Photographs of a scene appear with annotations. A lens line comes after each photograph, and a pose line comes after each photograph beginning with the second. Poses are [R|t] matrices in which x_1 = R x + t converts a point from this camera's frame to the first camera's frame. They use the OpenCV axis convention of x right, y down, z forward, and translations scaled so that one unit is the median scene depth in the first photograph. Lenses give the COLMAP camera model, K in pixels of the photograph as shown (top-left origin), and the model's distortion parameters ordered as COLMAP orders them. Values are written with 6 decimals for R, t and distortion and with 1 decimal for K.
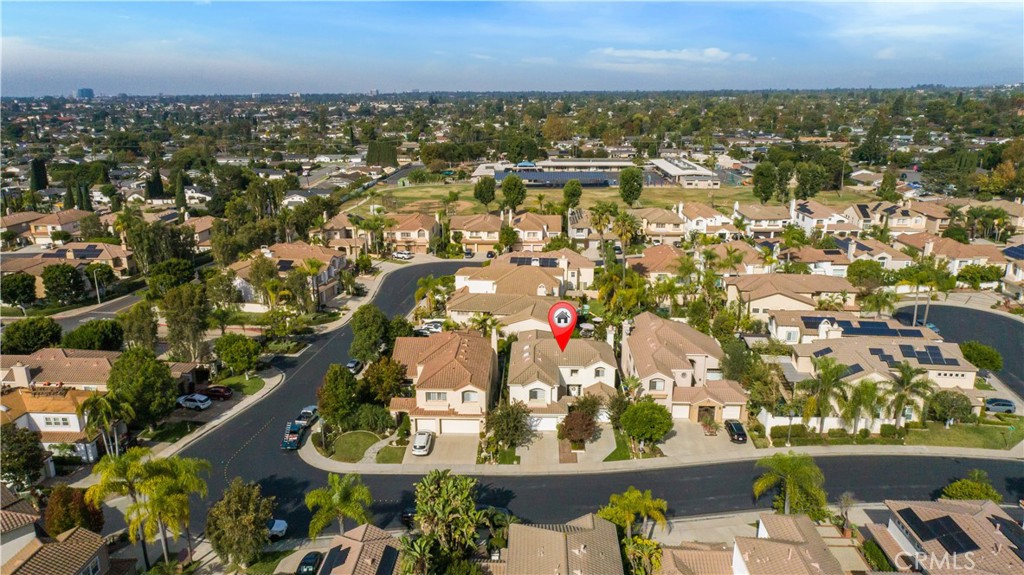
lens RADIAL K [[696.6, 0, 512.0], [0, 696.6, 287.5], [0, 0, 1]] dist [-0.007556, 0.007296]
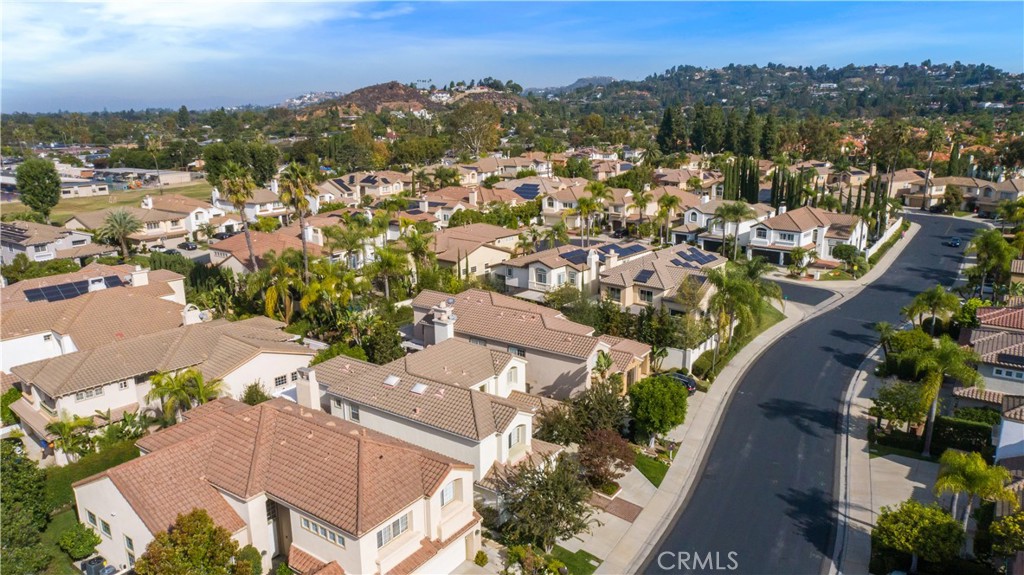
lens RADIAL K [[696.6, 0, 512.0], [0, 696.6, 287.5], [0, 0, 1]] dist [-0.007556, 0.007296]
pose [[0.546166, -0.205426, 0.812098, -0.282622], [0.233877, 0.968307, 0.087649, -0.006985], [-0.804366, 0.142060, 0.576901, 0.492318]]
